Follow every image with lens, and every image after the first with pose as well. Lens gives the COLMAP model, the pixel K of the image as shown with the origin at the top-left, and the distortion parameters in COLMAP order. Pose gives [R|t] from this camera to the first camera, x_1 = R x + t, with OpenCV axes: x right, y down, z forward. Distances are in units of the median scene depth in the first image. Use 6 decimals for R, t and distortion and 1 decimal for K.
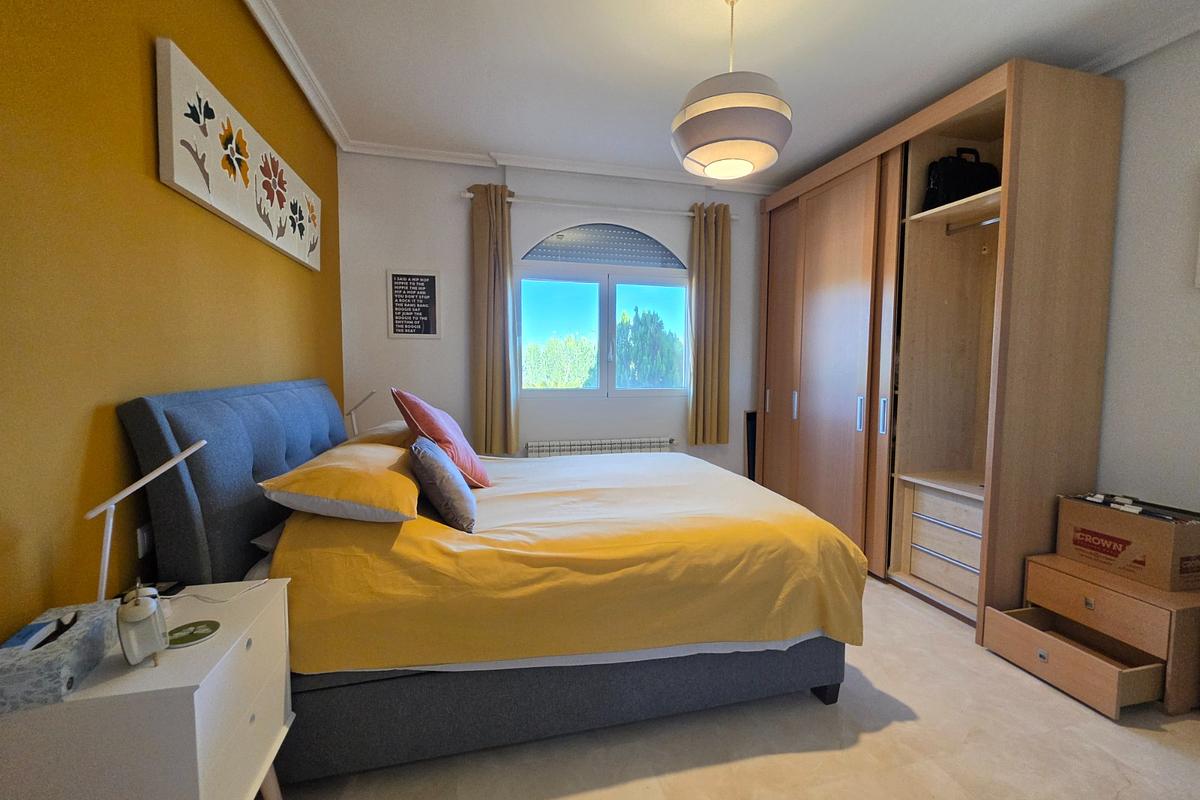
lens RADIAL K [[484.5, 0, 600.0], [0, 484.5, 400.0], [0, 0, 1]] dist [-0.009524, 0.003757]
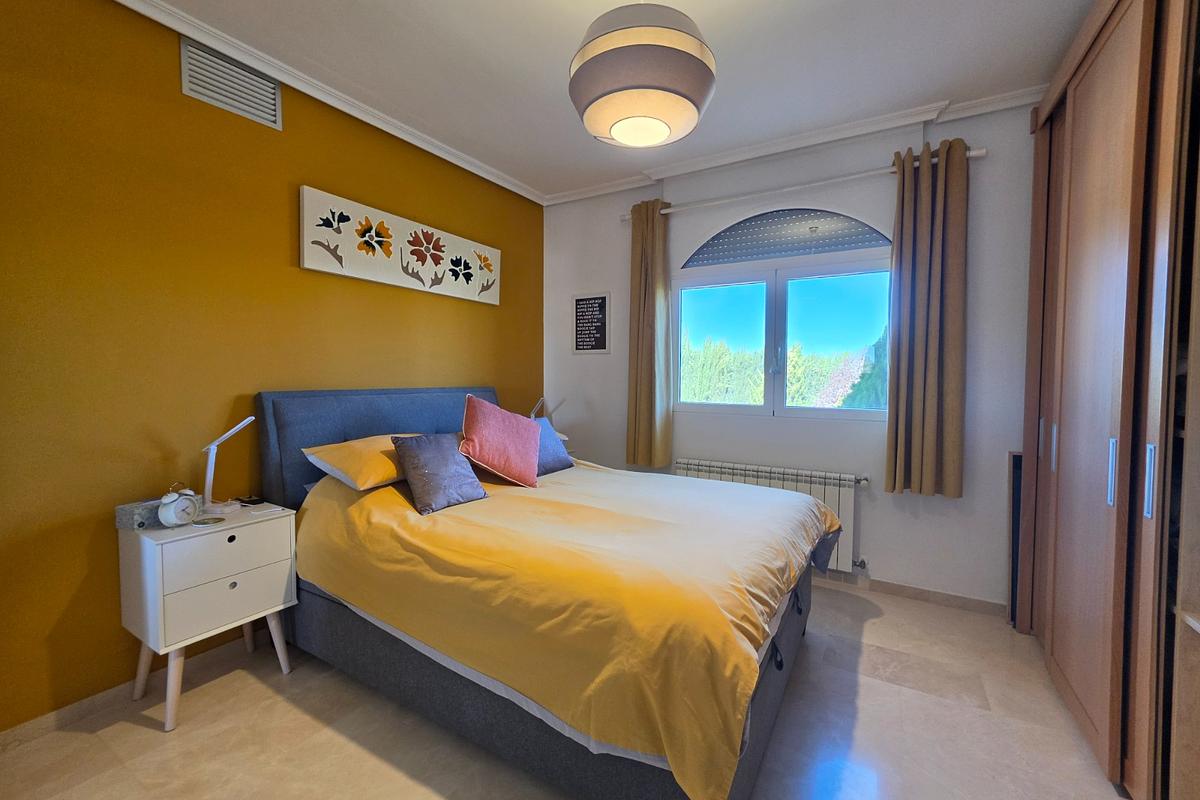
lens RADIAL K [[484.5, 0, 600.0], [0, 484.5, 400.0], [0, 0, 1]] dist [-0.009524, 0.003757]
pose [[0.711983, 0.033122, -0.701415, 0.712709], [-0.055356, 0.998426, -0.009042, -0.017464], [0.700012, 0.045265, 0.712695, 0.356328]]
